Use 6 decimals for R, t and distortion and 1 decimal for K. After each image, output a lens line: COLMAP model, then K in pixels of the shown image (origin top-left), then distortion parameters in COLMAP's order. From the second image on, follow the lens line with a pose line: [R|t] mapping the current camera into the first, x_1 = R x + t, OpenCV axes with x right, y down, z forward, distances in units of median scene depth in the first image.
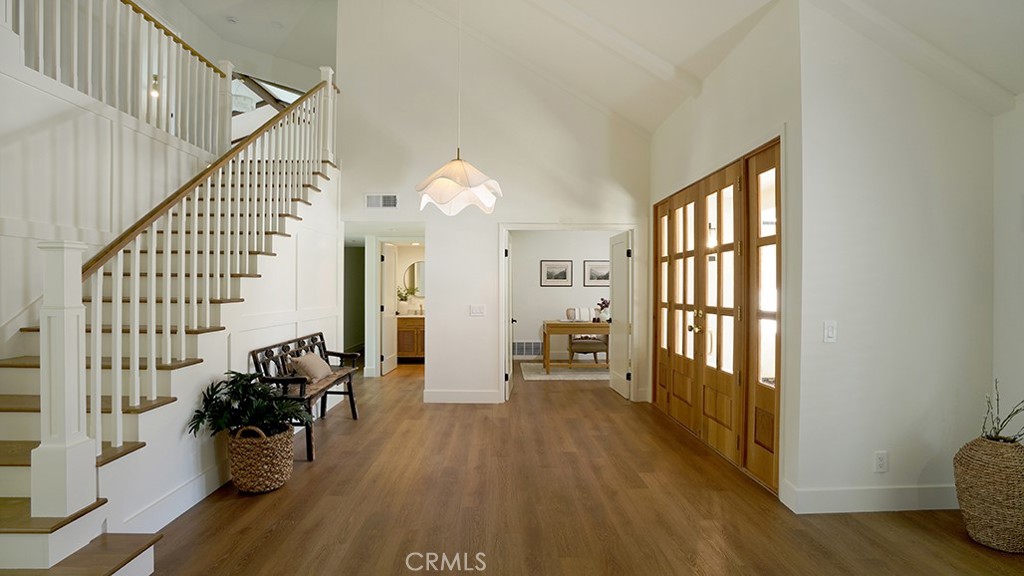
lens RADIAL K [[483.9, 0, 503.0], [0, 483.9, 288.6], [0, 0, 1]] dist [-0.038257, 0.008332]
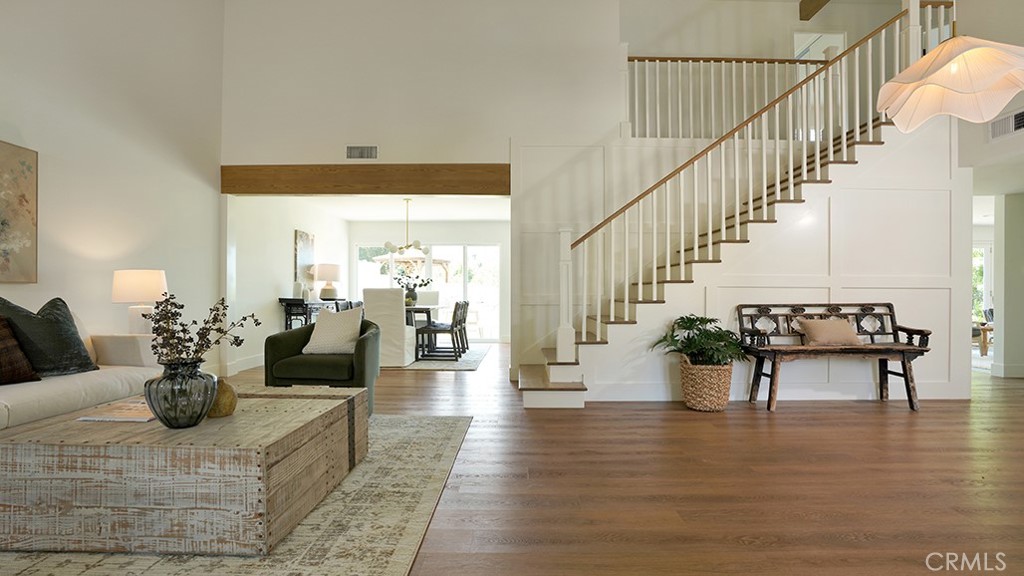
lens RADIAL K [[483.9, 0, 519.9], [0, 483.9, 292.0], [0, 0, 1]] dist [-0.038257, 0.008332]
pose [[0.007564, -0.009222, -0.999929, 0.469239], [-0.000725, 0.999957, -0.009228, 0.078513], [0.999971, 0.000795, 0.007557, 0.322238]]
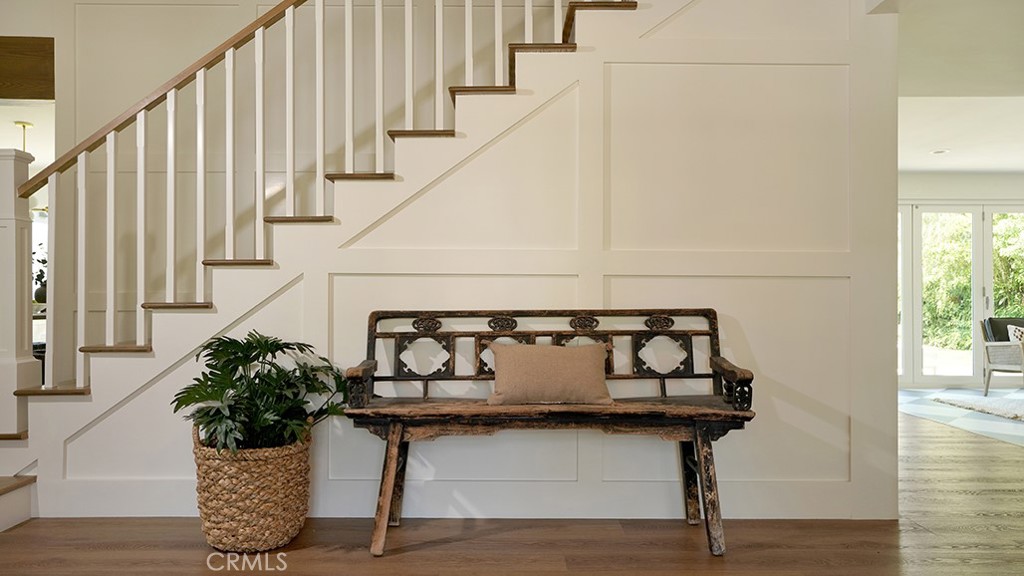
lens RADIAL K [[732.0, 0, 514.1], [0, 732.0, 293.5], [0, 0, 1]] dist [-0.004667, 0.000582]
pose [[-0.025987, -0.003117, -0.999657, 0.223309], [0.001060, 0.999994, -0.003146, 0.079749], [0.999662, -0.001141, -0.025984, 0.845894]]
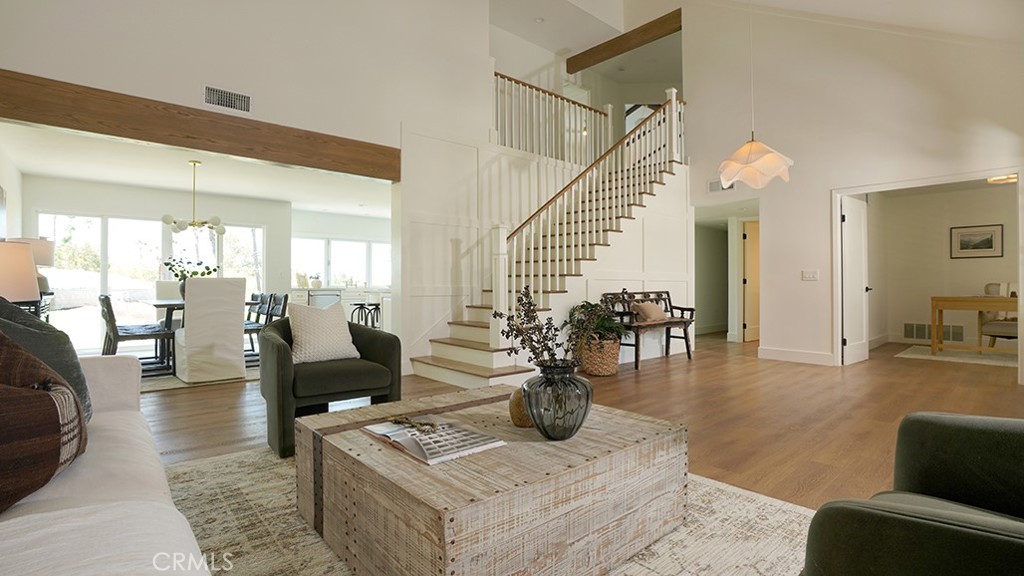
lens RADIAL K [[483.9, 0, 523.0], [0, 483.9, 283.1], [0, 0, 1]] dist [-0.038257, 0.008332]
pose [[0.671898, -0.005271, -0.740625, 0.331473], [0.001789, 0.999983, -0.005495, 0.074777], [0.740642, 0.002367, 0.671896, -0.179694]]
